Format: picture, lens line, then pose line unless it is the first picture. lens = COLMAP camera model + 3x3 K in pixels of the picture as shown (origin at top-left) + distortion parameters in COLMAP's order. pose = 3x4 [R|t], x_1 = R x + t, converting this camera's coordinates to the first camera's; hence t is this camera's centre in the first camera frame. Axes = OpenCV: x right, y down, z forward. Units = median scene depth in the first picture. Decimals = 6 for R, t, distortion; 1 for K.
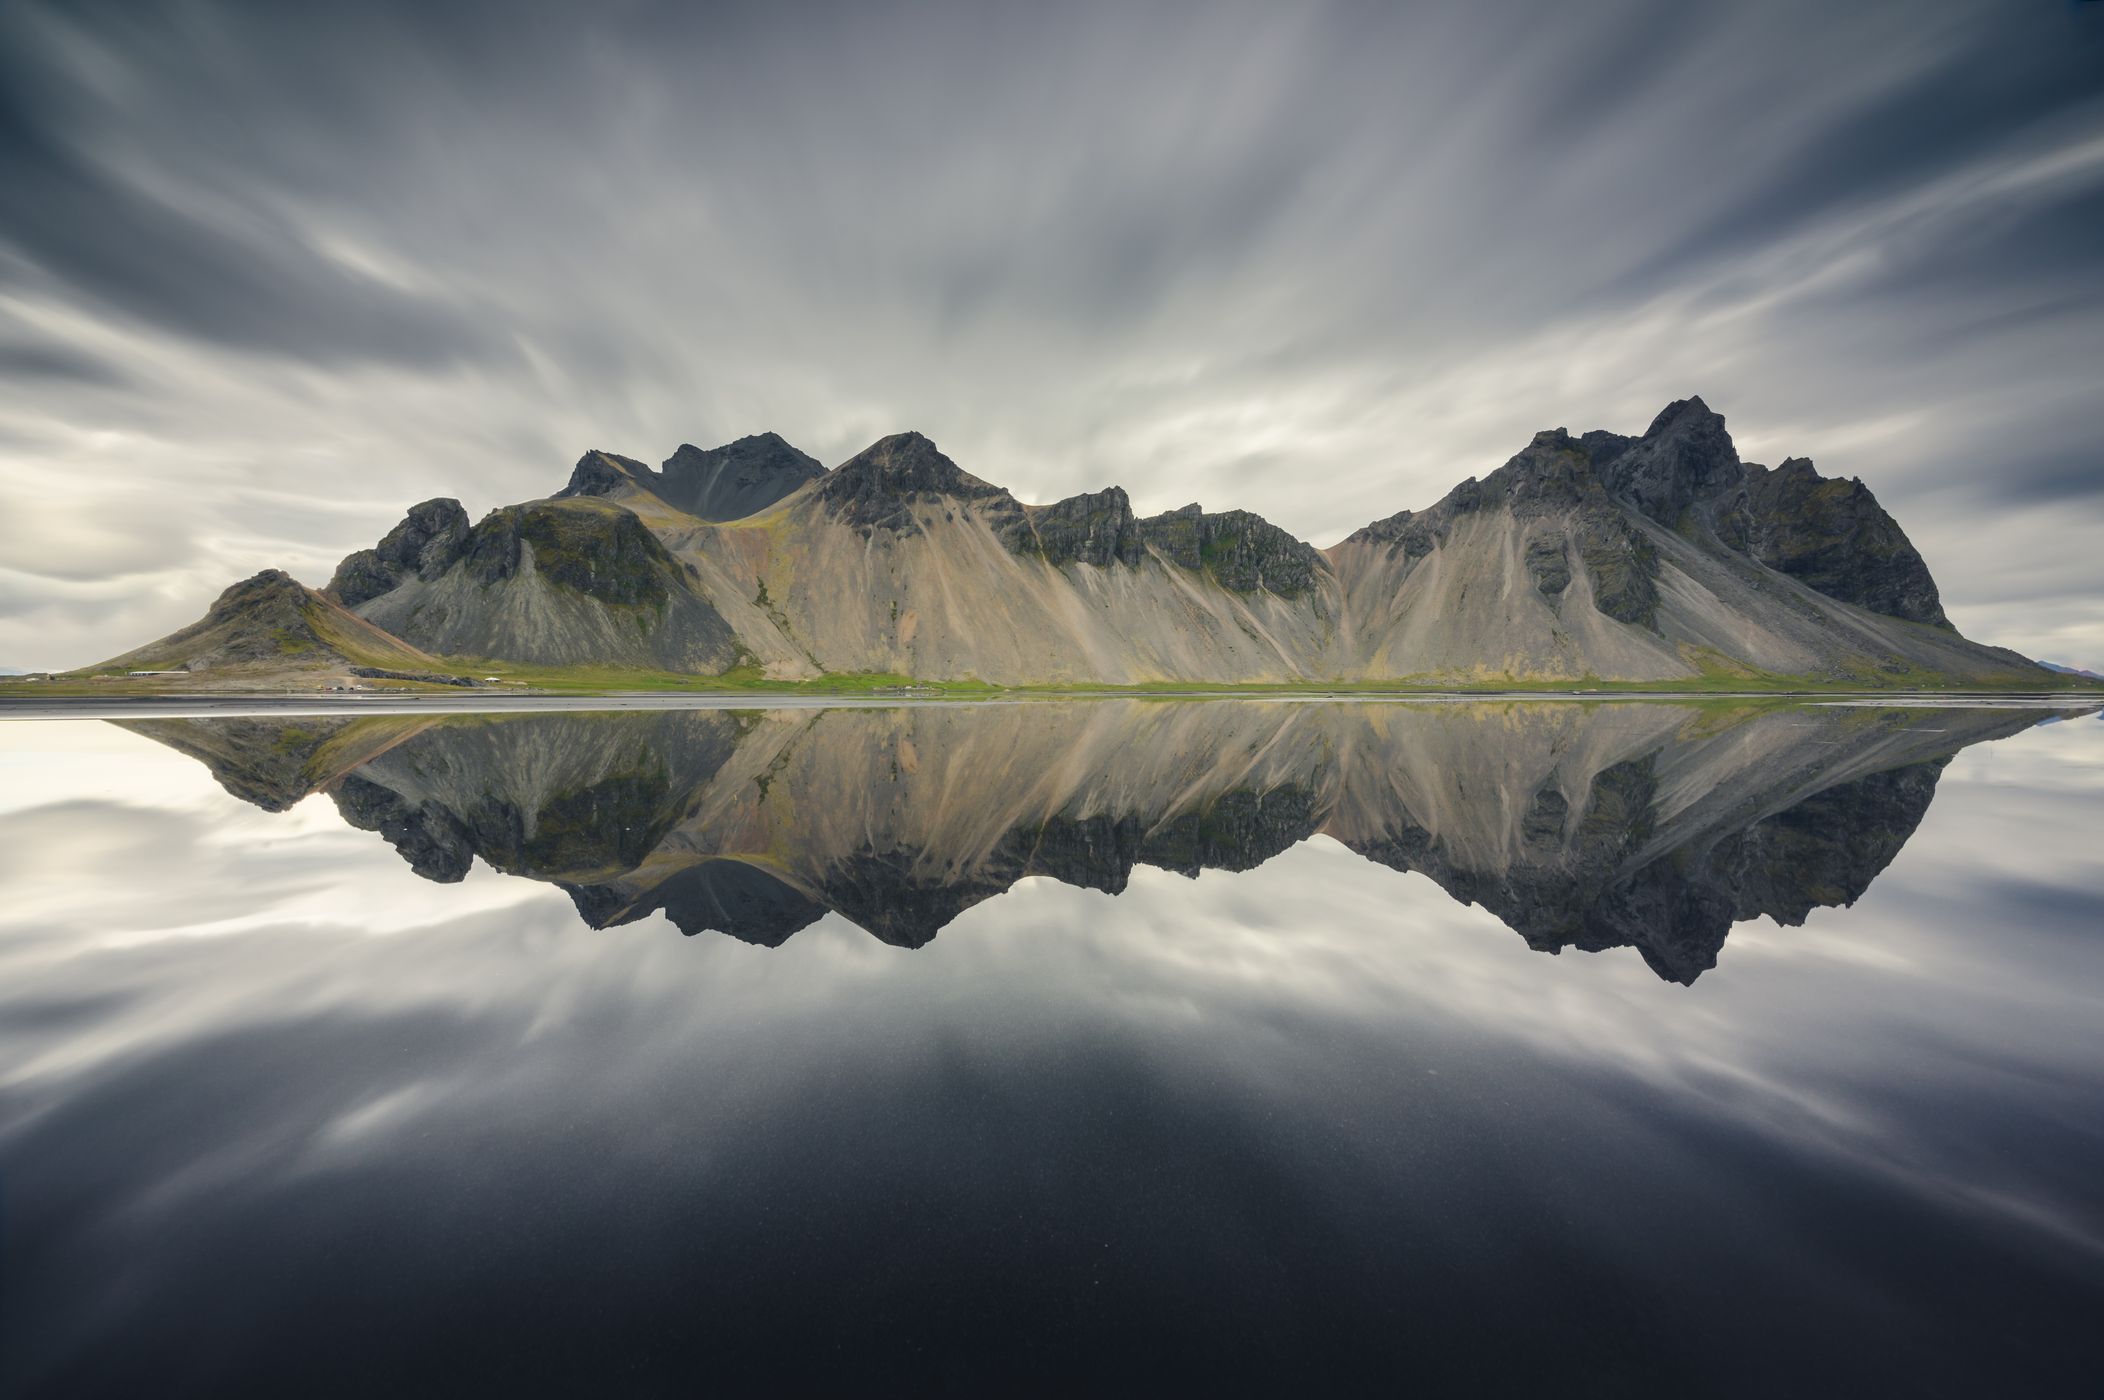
lens RADIAL K [[835.0, 0, 1047.2], [0, 835.0, 697.1], [0, 0, 1]] dist [0.000433, -0.000178]
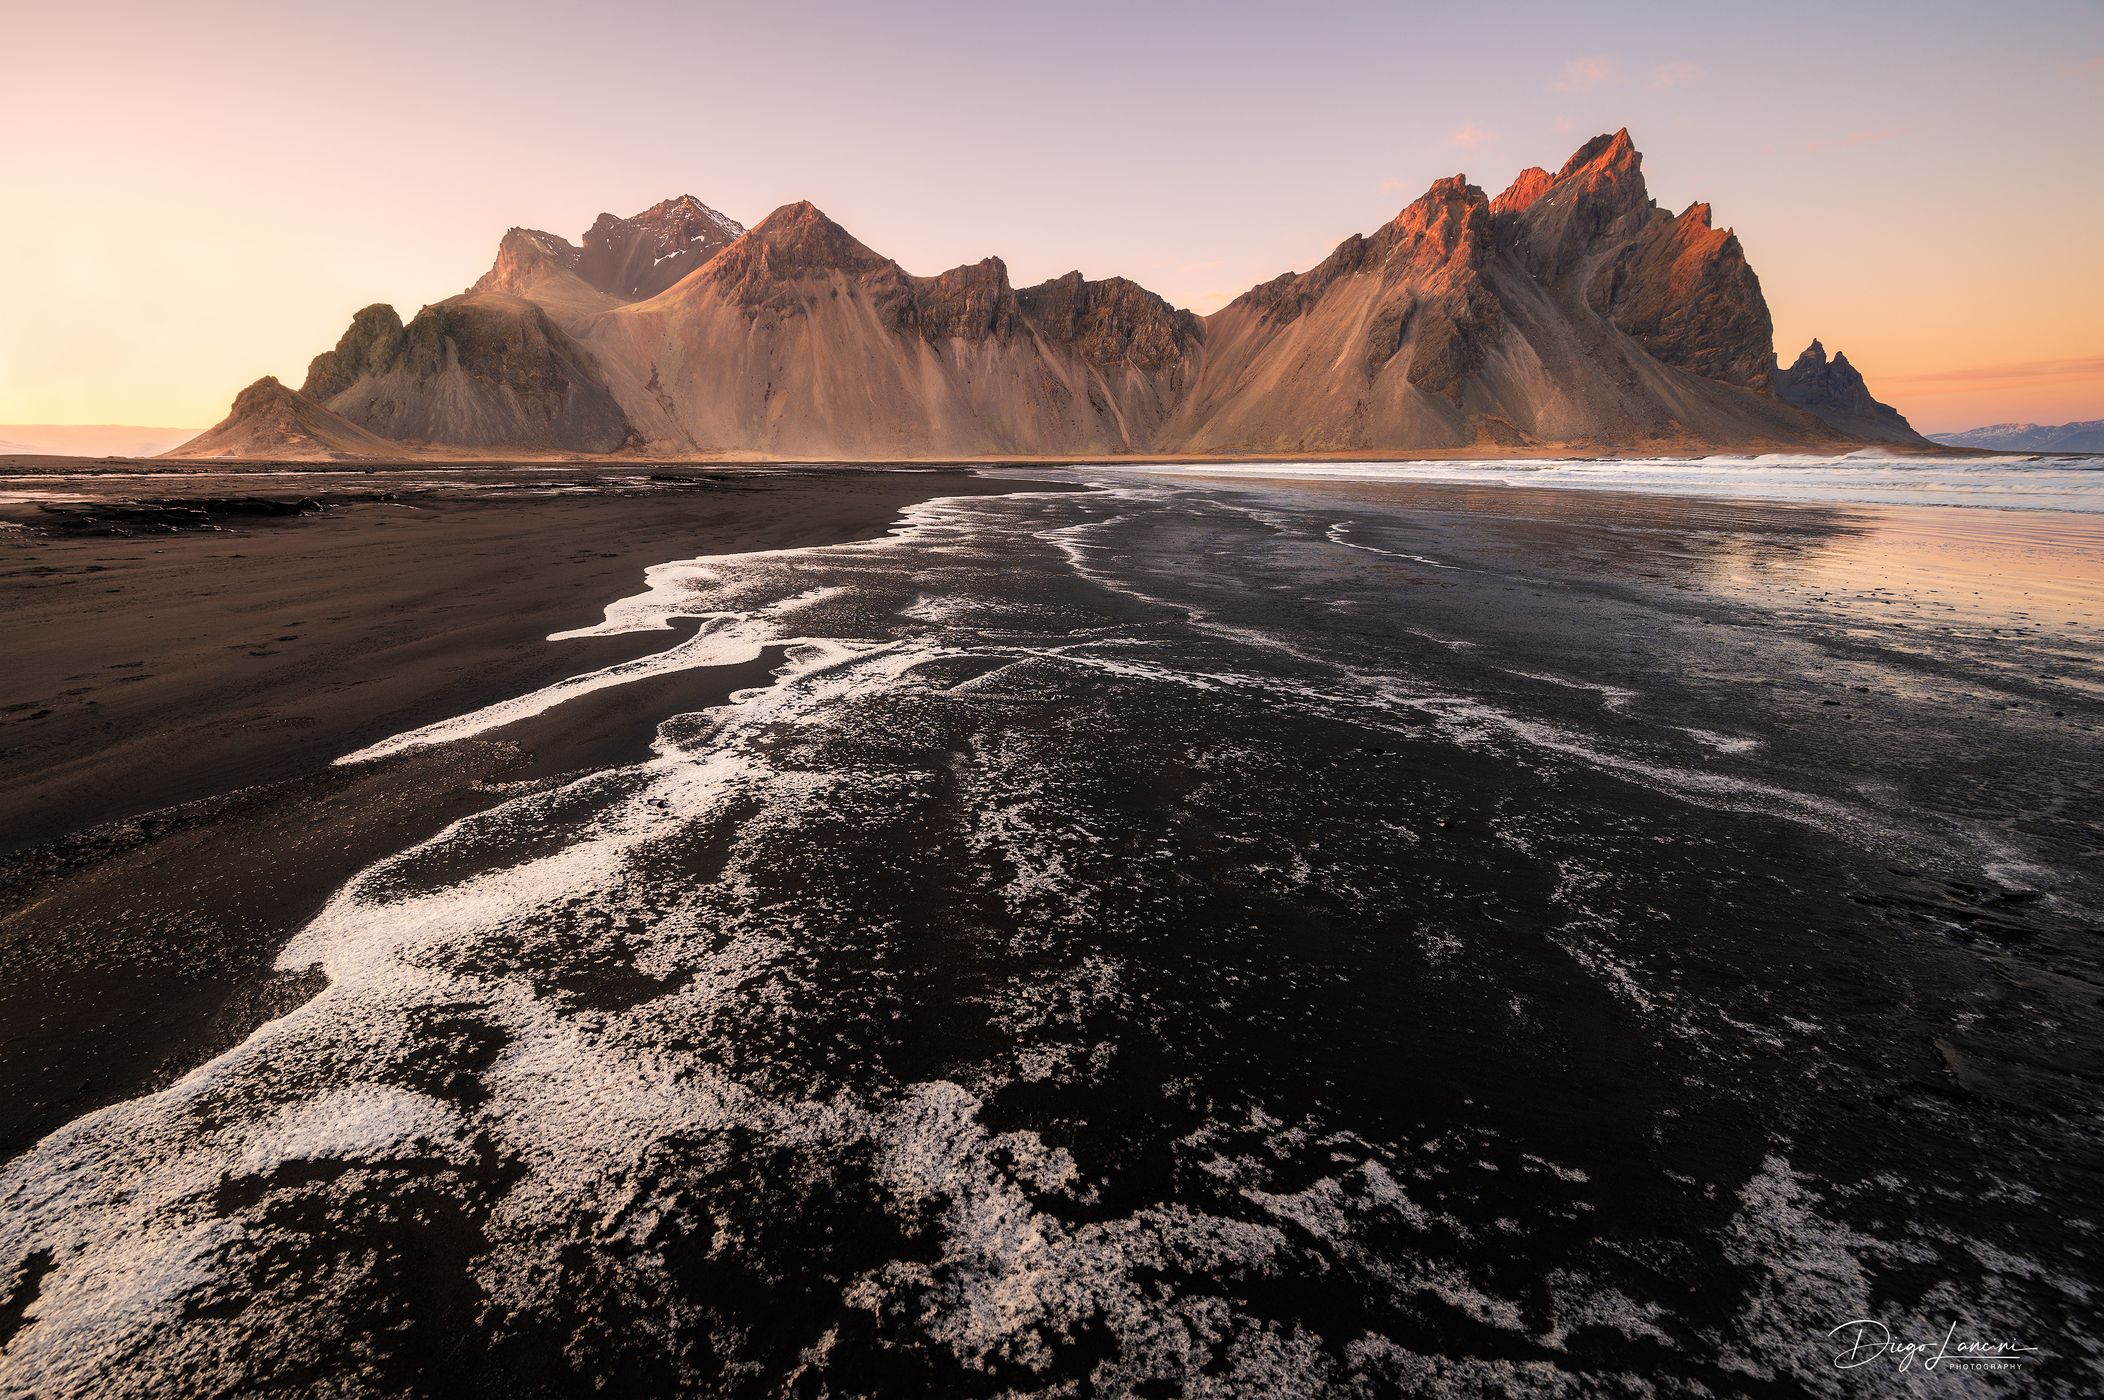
lens RADIAL K [[890.1, 0, 977.8], [0, 890.1, 701.3], [0, 0, 1]] dist [0.001000, -0.000597]
pose [[0.995460, 0.016263, -0.093786, 0.189305], [0.007927, 0.967710, 0.251940, 0.001753], [0.094855, -0.251539, 0.963188, -0.213460]]
